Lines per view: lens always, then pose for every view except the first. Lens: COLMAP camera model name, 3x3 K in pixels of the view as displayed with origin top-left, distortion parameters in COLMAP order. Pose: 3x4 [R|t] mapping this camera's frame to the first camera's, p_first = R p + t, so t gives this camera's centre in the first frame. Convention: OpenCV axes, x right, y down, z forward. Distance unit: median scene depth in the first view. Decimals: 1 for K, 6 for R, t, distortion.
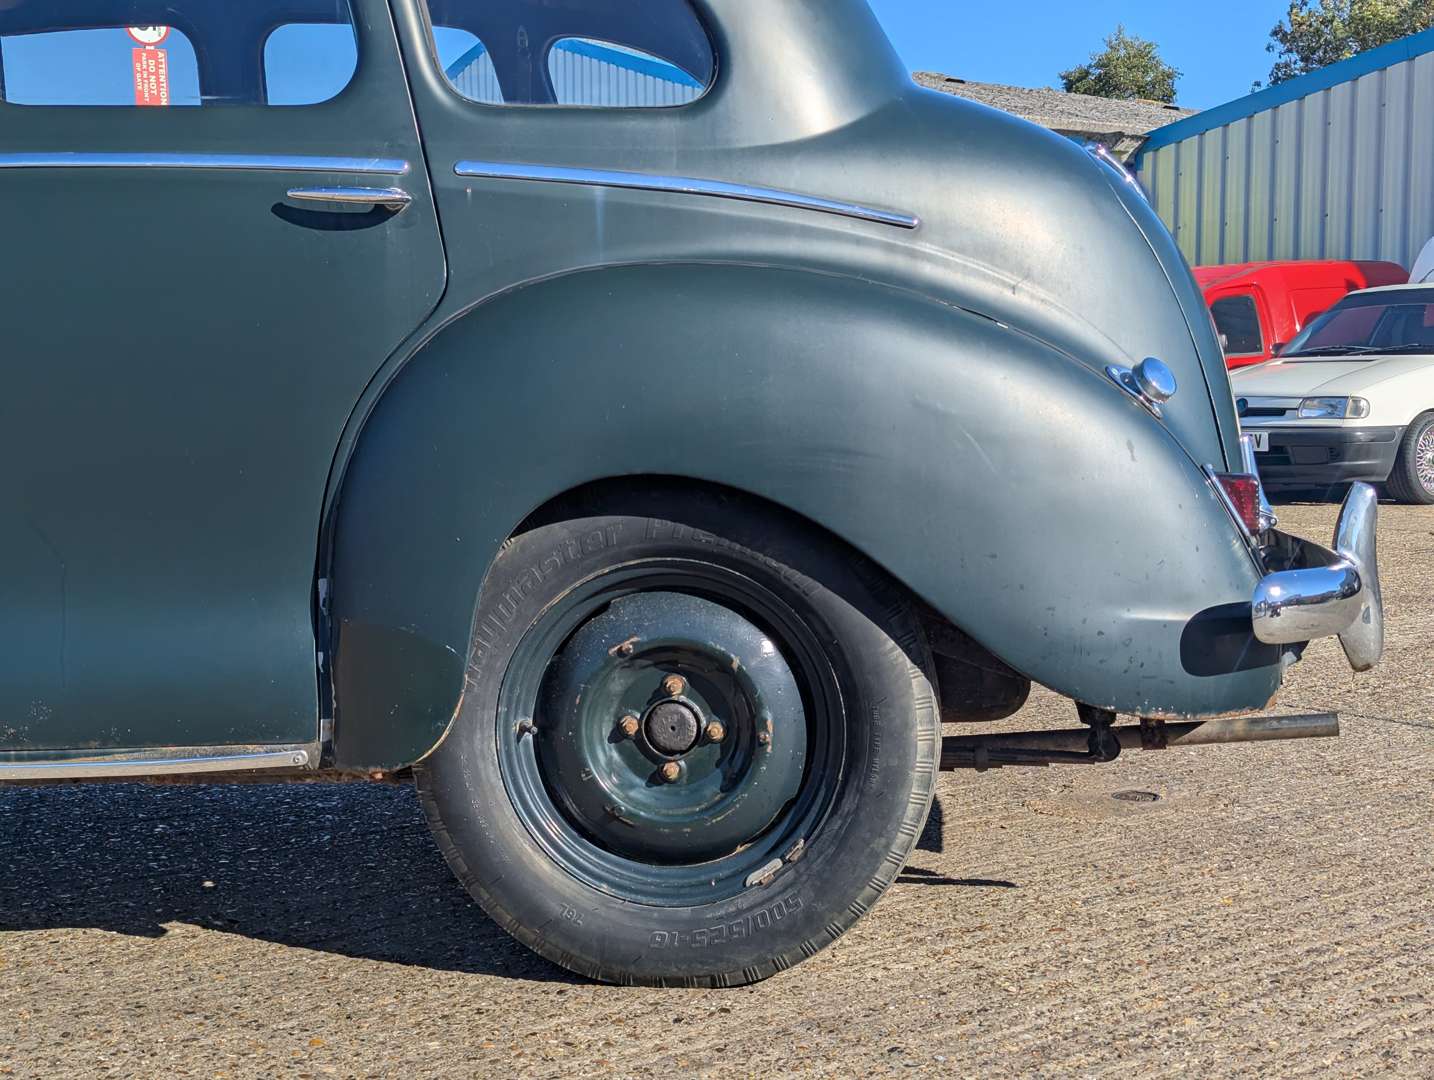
lens RADIAL K [[2066.9, 0, 741.4], [0, 2066.9, 571.5], [0, 0, 1]] dist [0.163025, -0.437067]
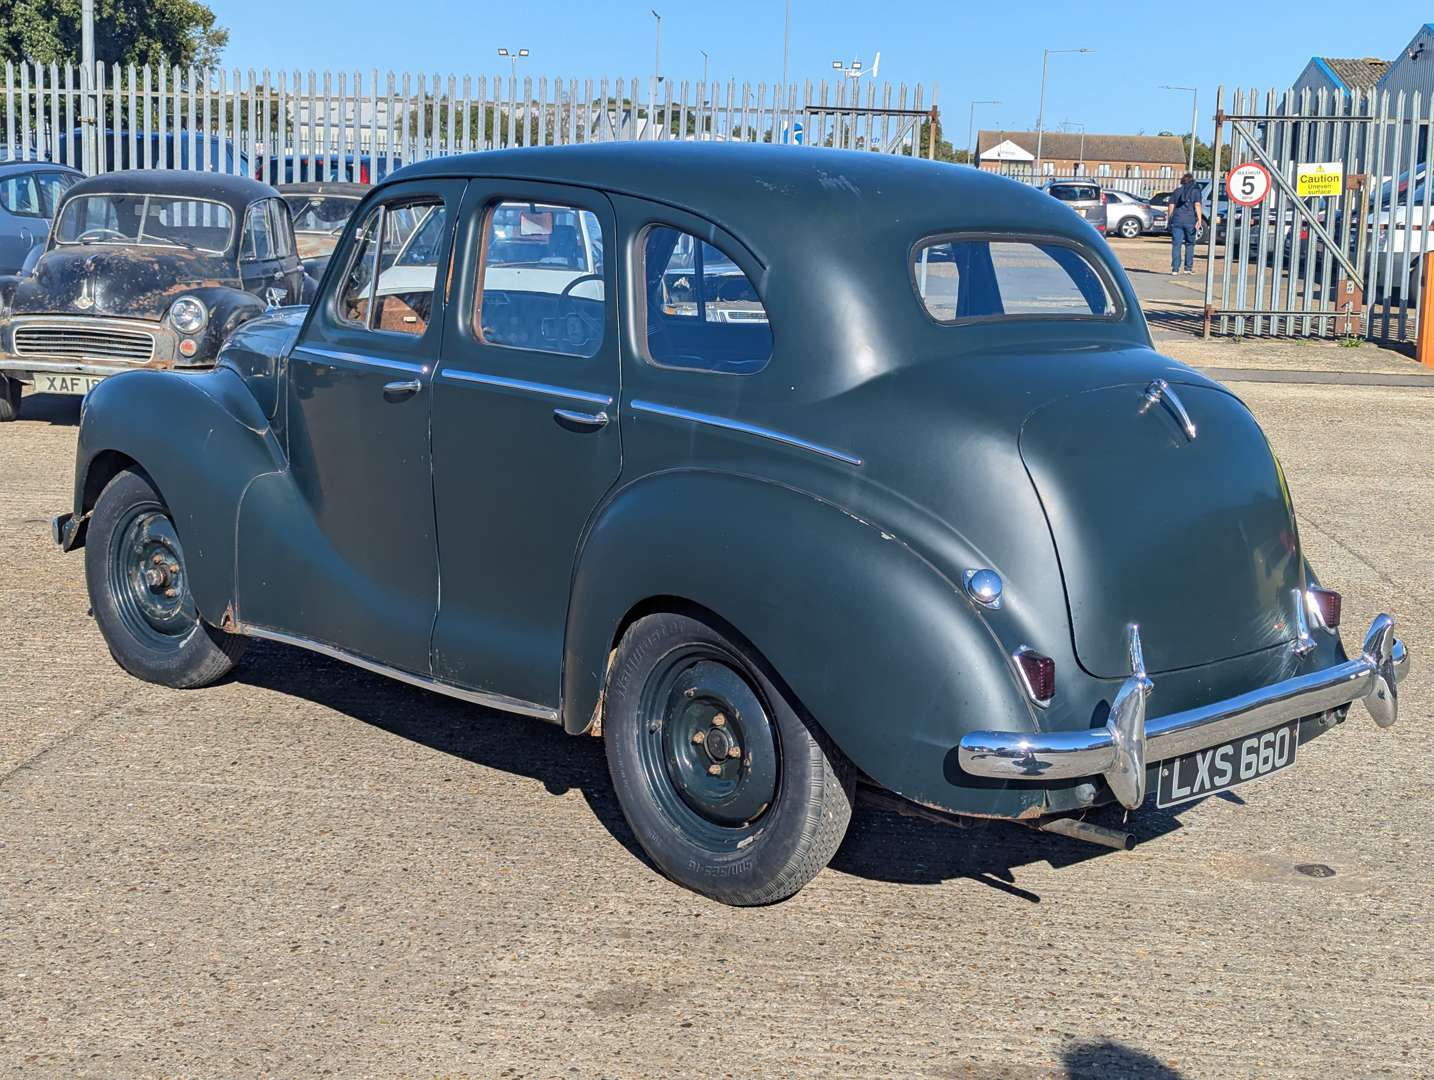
lens RADIAL K [[2056.6, 0, 662.7], [0, 2056.6, 540.1], [0, 0, 1]] dist [0.139524, -0.110946]
pose [[0.738461, 0.148493, -0.657743, 1.010837], [-0.102163, 0.988829, 0.108540, -0.265218], [0.666512, -0.012956, 0.745382, -0.263206]]
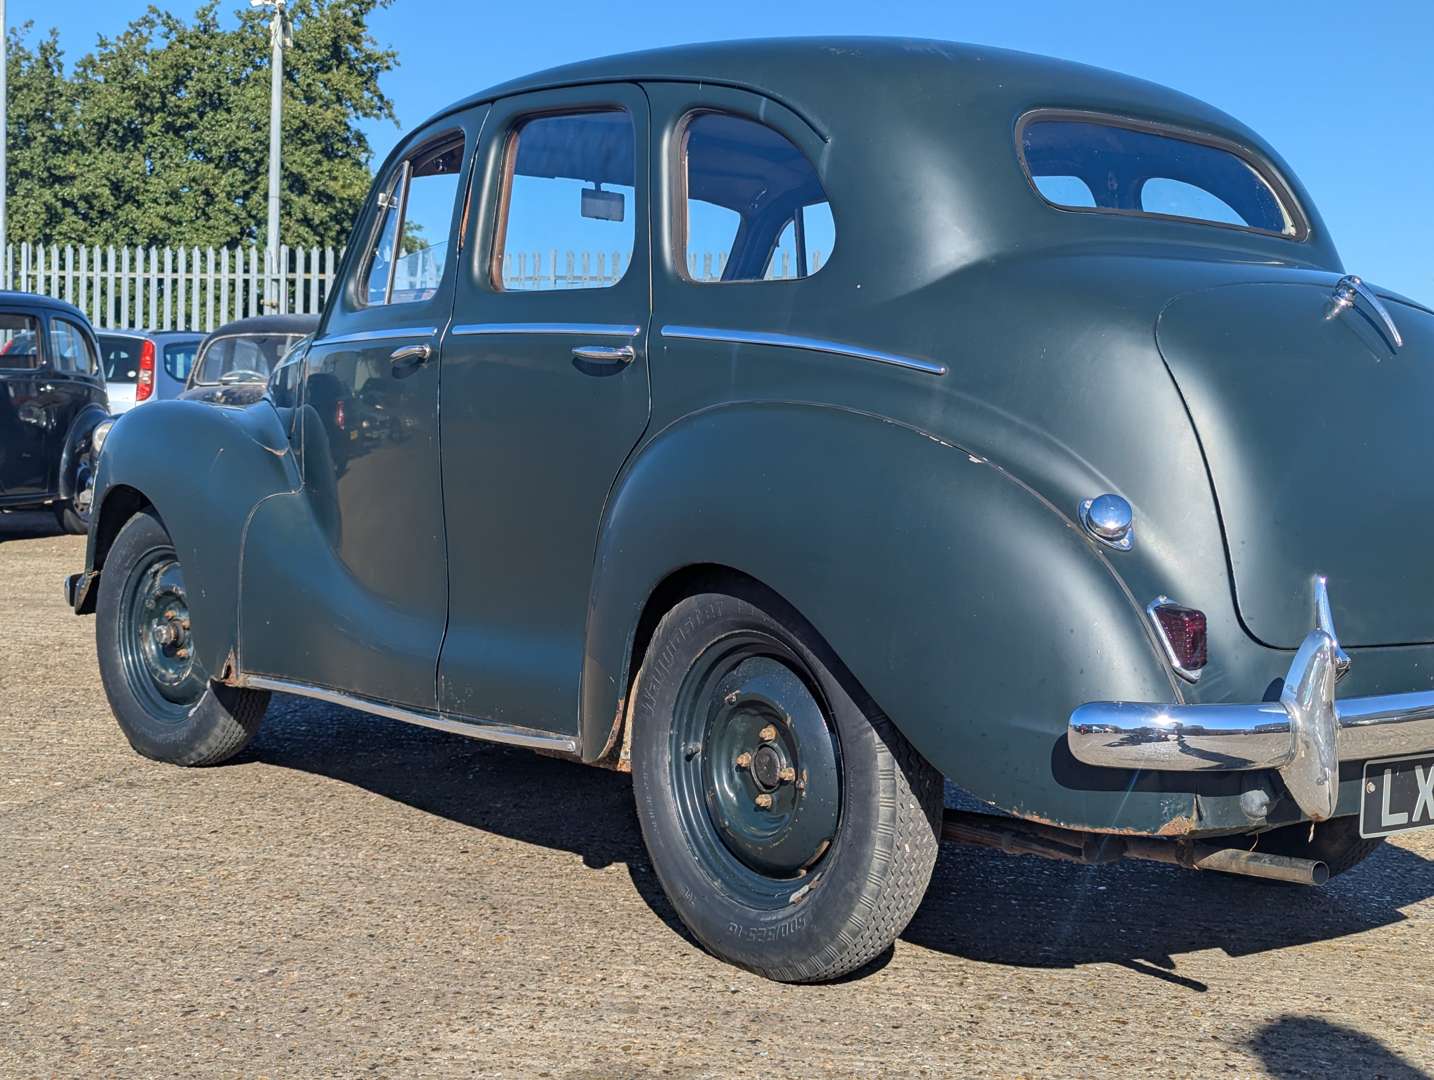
lens RADIAL K [[2054.5, 0, 683.8], [0, 2054.5, 538.3], [0, 0, 1]] dist [0.093140, -0.065638]
pose [[0.671626, 0.070859, -0.737494, 0.858683], [-0.103388, 0.994640, 0.001412, -0.060219], [0.733641, 0.075300, 0.675352, 0.107169]]
